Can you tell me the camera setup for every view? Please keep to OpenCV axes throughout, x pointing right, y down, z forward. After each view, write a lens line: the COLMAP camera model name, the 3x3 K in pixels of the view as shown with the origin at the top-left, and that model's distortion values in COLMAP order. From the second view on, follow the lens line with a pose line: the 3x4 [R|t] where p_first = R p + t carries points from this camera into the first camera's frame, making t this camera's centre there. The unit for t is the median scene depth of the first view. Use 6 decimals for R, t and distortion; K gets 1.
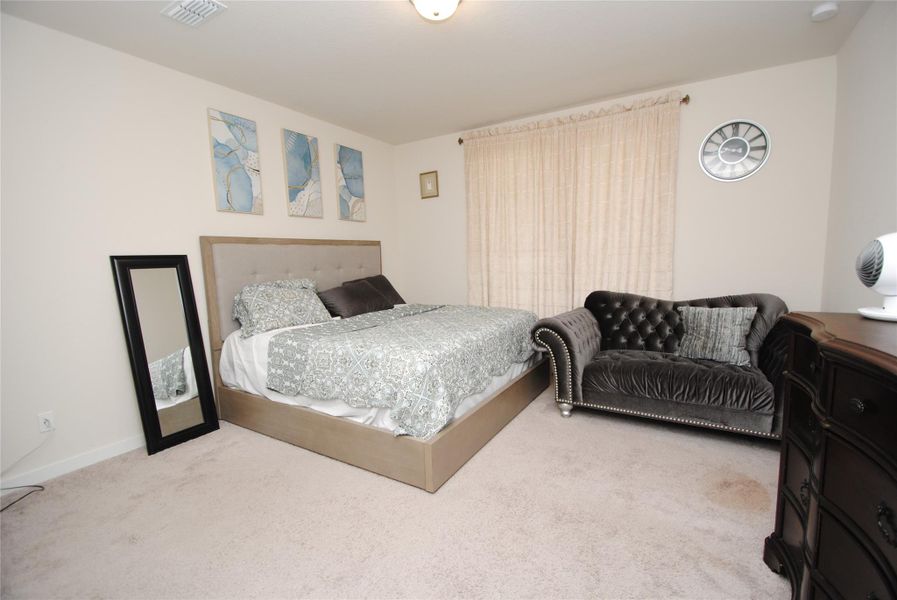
lens RADIAL K [[392.7, 0, 454.6], [0, 392.7, 304.4], [0, 0, 1]] dist [0.003107, -0.010054]
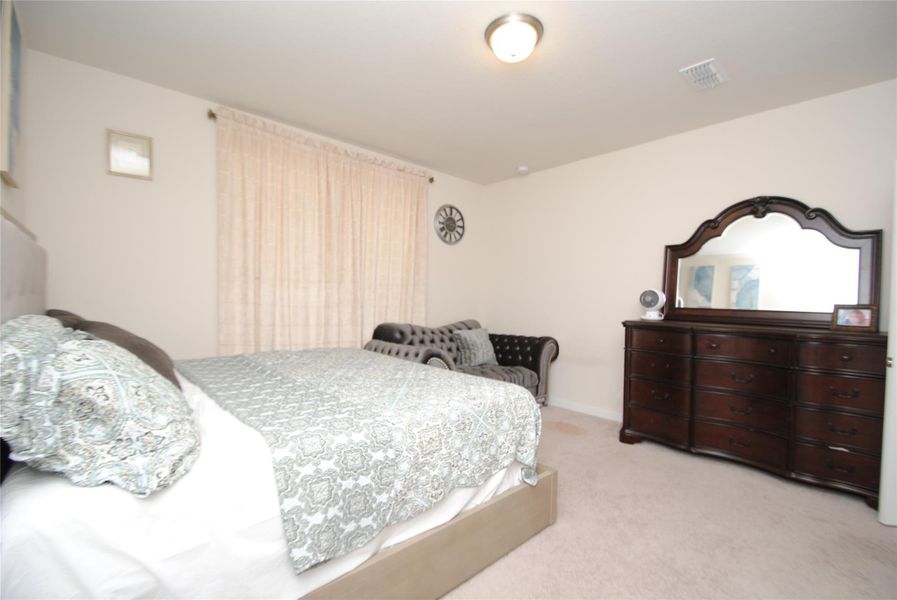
lens RADIAL K [[399.9, 0, 448.5], [0, 399.9, 300.0], [0, 0, 1]] dist [0.001907, 0.000107]
pose [[0.277339, 0.020858, 0.960546, -0.875363], [0.087129, 0.995099, -0.046765, -0.042818], [-0.956813, 0.096661, 0.274163, 0.726909]]
